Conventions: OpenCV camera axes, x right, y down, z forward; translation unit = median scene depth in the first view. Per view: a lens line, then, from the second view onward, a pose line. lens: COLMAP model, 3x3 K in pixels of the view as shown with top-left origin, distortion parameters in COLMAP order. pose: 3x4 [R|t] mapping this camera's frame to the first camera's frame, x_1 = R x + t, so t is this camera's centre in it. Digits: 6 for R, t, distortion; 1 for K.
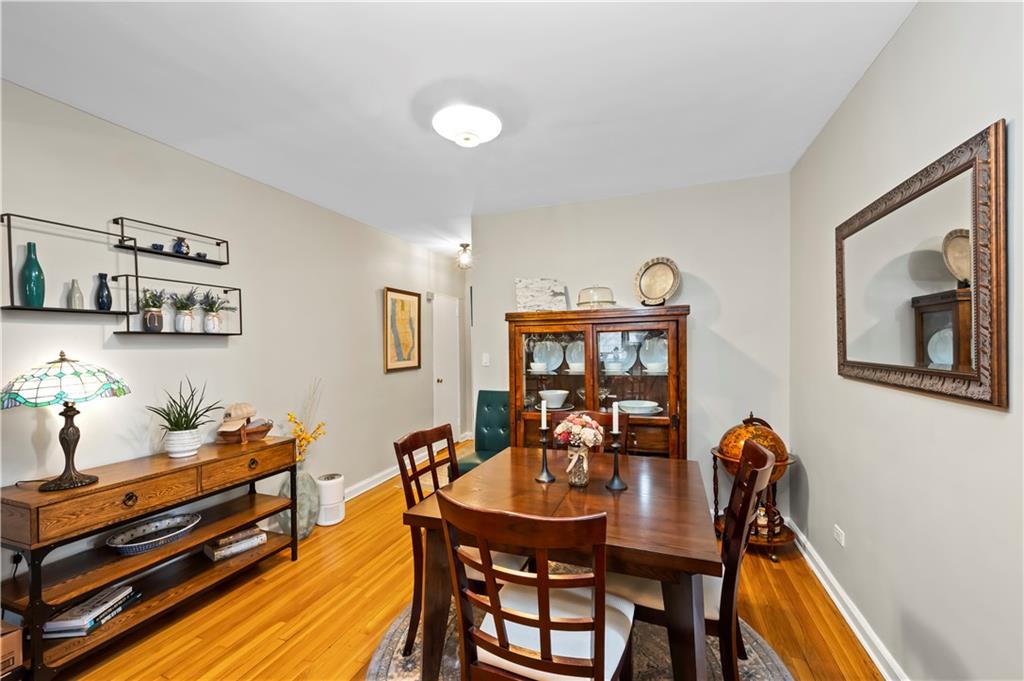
lens RADIAL K [[410.0, 0, 510.7], [0, 410.0, 347.6], [0, 0, 1]] dist [0.000939, 0.000062]
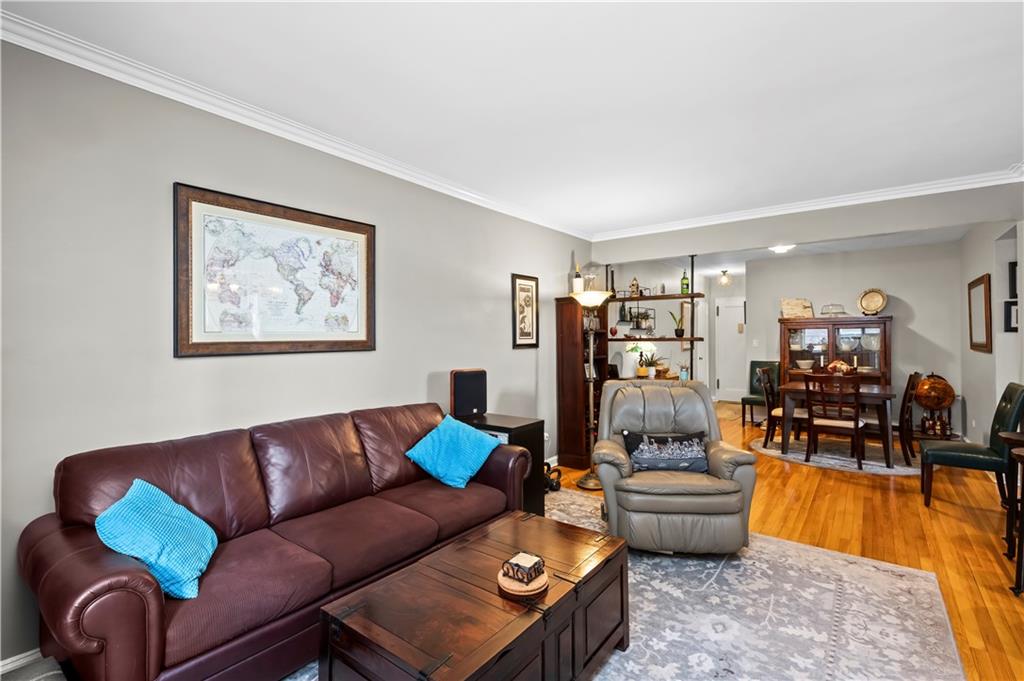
lens RADIAL K [[472.9, 0, 511.9], [0, 472.9, 335.5], [0, 0, 1]] dist [0.013586, -0.000084]
pose [[0.956832, 0.006364, -0.290572, -0.571655], [-0.009287, 0.999919, -0.008684, 0.026784], [0.290493, 0.011008, 0.956814, -1.524049]]
